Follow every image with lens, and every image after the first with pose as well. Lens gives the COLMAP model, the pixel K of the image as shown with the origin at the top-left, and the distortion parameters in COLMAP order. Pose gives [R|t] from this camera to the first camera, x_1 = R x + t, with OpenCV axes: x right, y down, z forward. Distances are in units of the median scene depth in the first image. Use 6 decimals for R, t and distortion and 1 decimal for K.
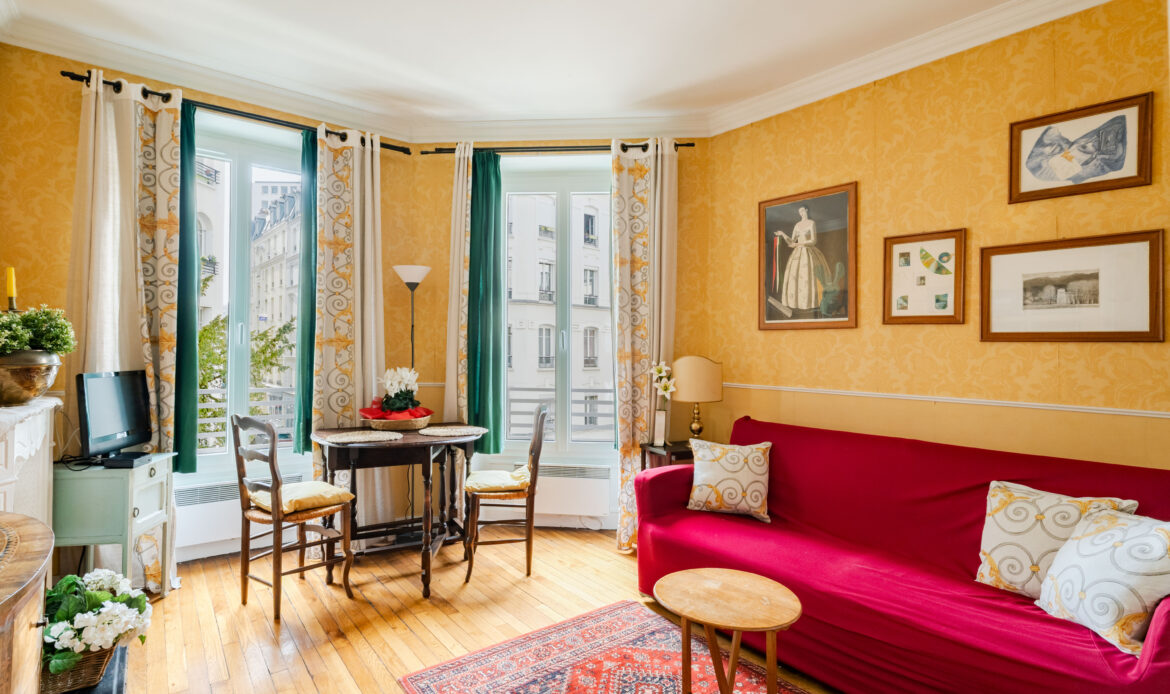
lens RADIAL K [[554.3, 0, 581.4], [0, 554.3, 334.4], [0, 0, 1]] dist [0.002231, 0.000624]
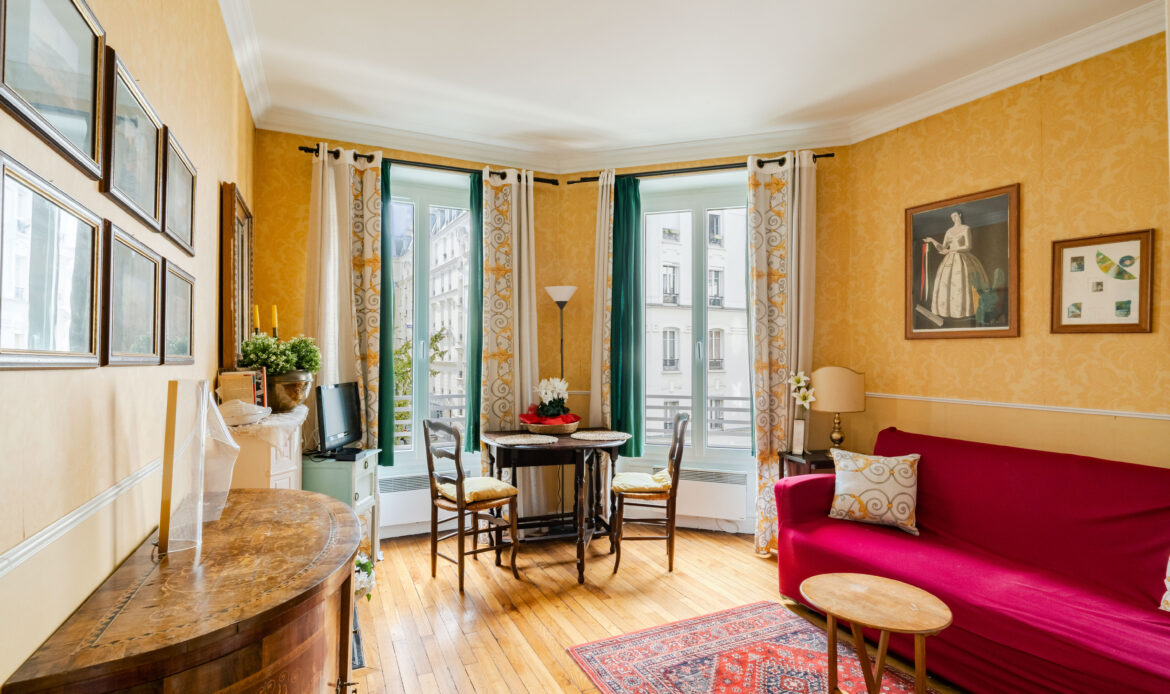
lens RADIAL K [[559.8, 0, 584.7], [0, 559.8, 348.6], [0, 0, 1]] dist [0.002352, 0.000706]
pose [[0.978084, -0.010390, -0.207951, -0.028708], [0.015385, 0.999630, 0.022415, -0.023489], [0.207641, -0.025123, 0.977882, -0.085874]]
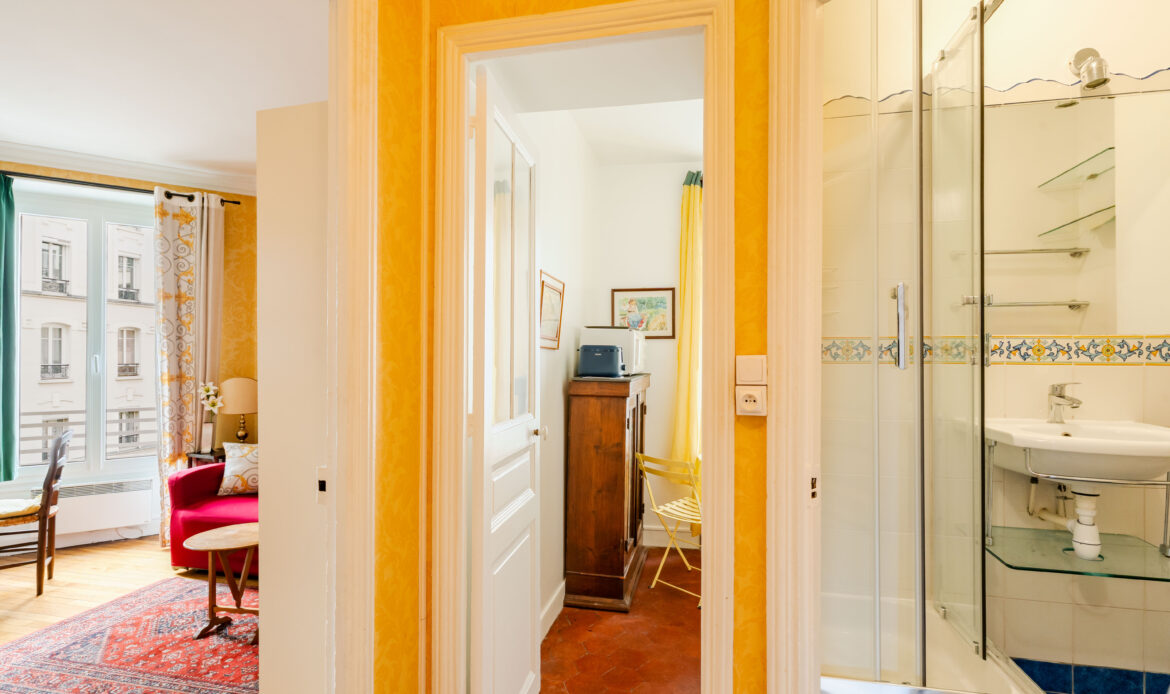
lens RADIAL K [[582.1, 0, 580.0], [0, 582.1, 363.7], [0, 0, 1]] dist [0.008683, 0.000153]
pose [[0.780800, -0.002537, 0.624775, -0.013986], [-0.026762, 0.998938, 0.037502, -0.060001], [-0.624207, -0.046002, 0.779903, -0.479004]]
